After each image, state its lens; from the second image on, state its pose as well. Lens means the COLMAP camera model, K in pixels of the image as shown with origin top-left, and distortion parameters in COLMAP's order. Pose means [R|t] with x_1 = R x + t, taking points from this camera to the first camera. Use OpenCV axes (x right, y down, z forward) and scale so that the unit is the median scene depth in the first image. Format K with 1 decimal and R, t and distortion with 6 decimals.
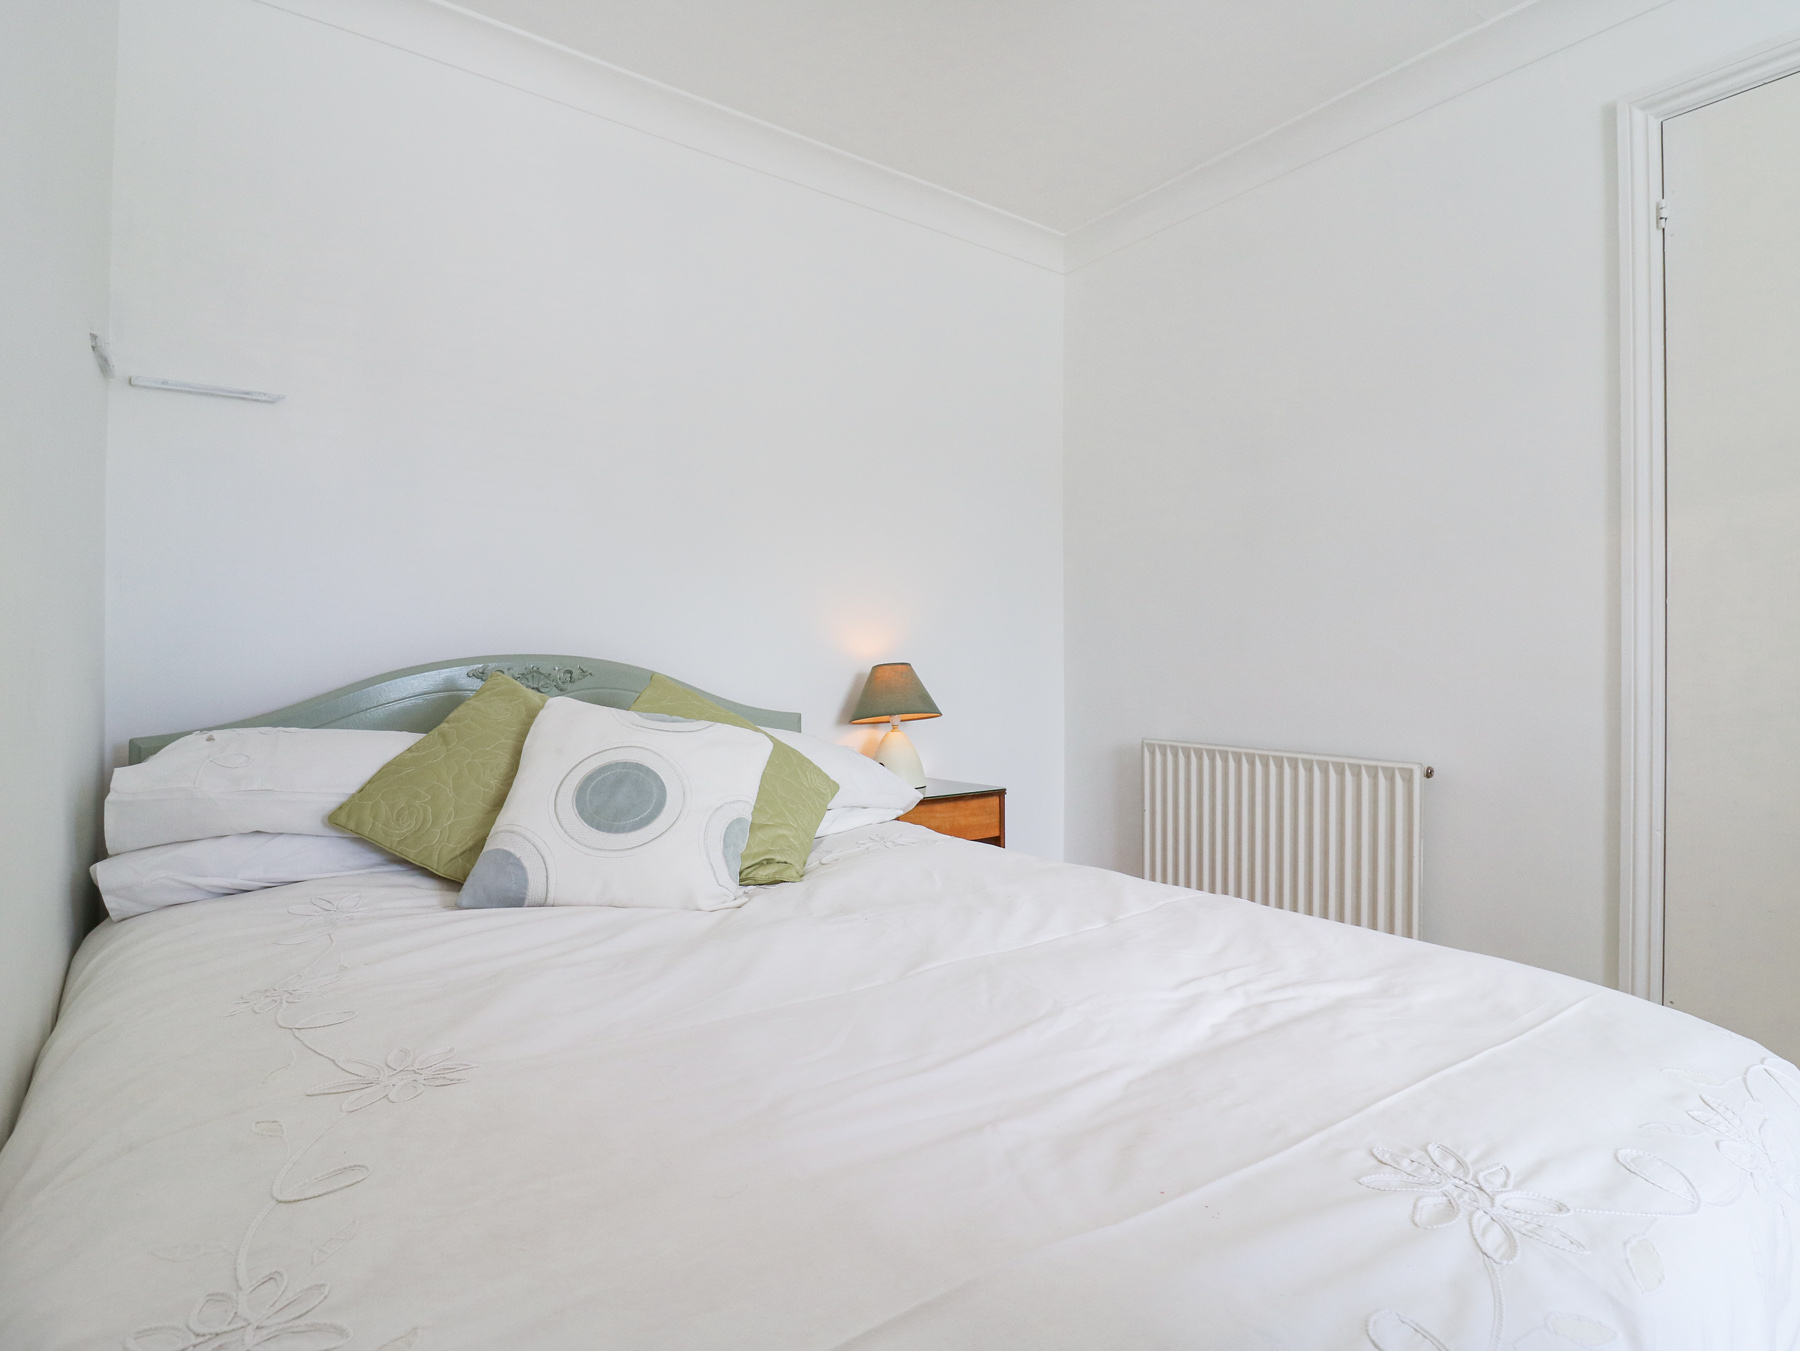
lens RADIAL K [[938.2, 0, 899.7], [0, 938.2, 670.6], [0, 0, 1]] dist [-0.003366, -0.008602]
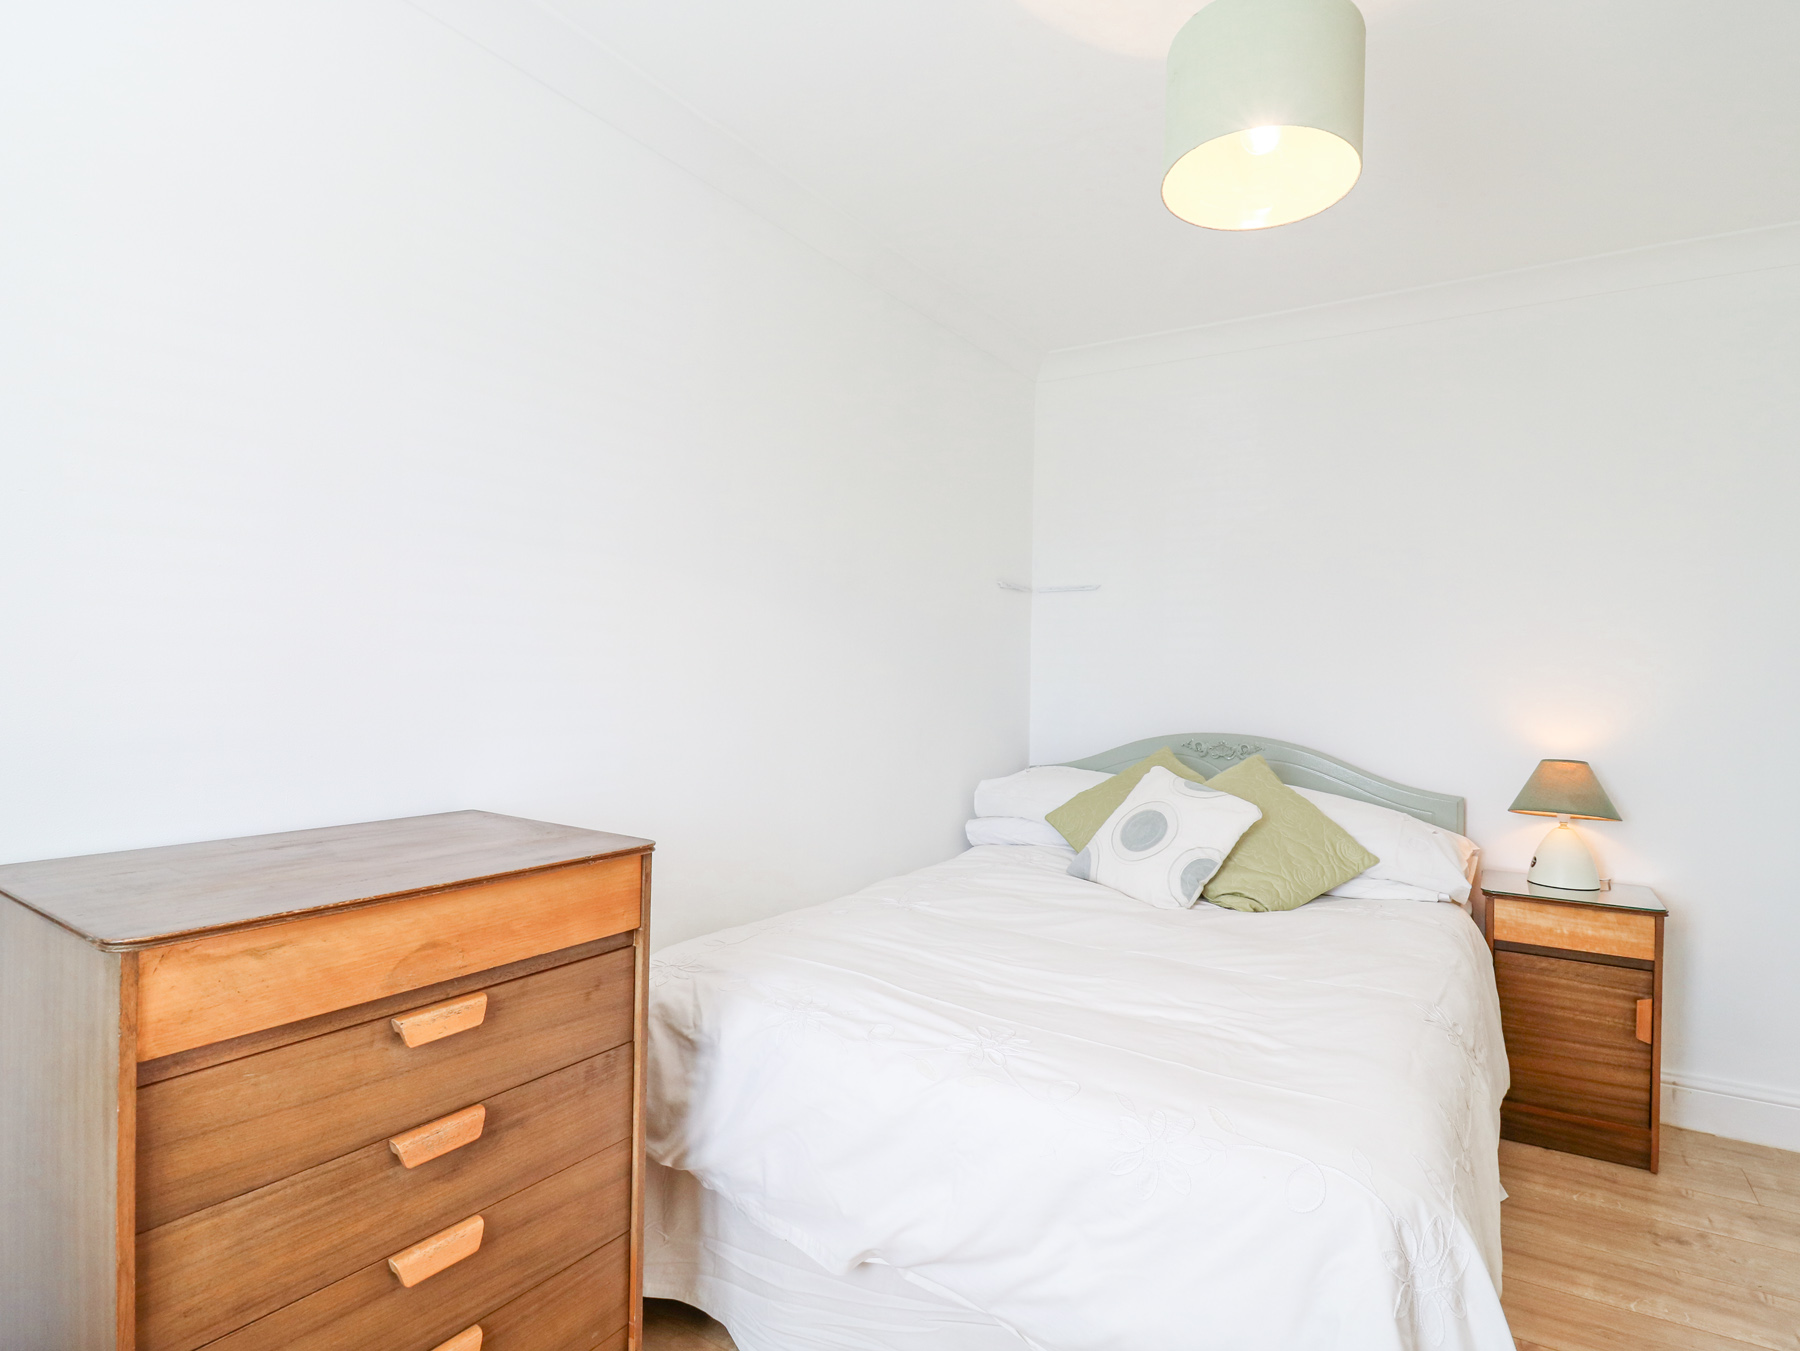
lens RADIAL K [[917.9, 0, 901.1], [0, 917.9, 677.7], [0, 0, 1]] dist [-0.000507, -0.000075]
pose [[0.348196, -0.001024, -0.937421, 0.812476], [-0.022340, 0.999706, -0.009390, -0.082346], [0.937155, 0.024212, 0.348071, 0.026989]]
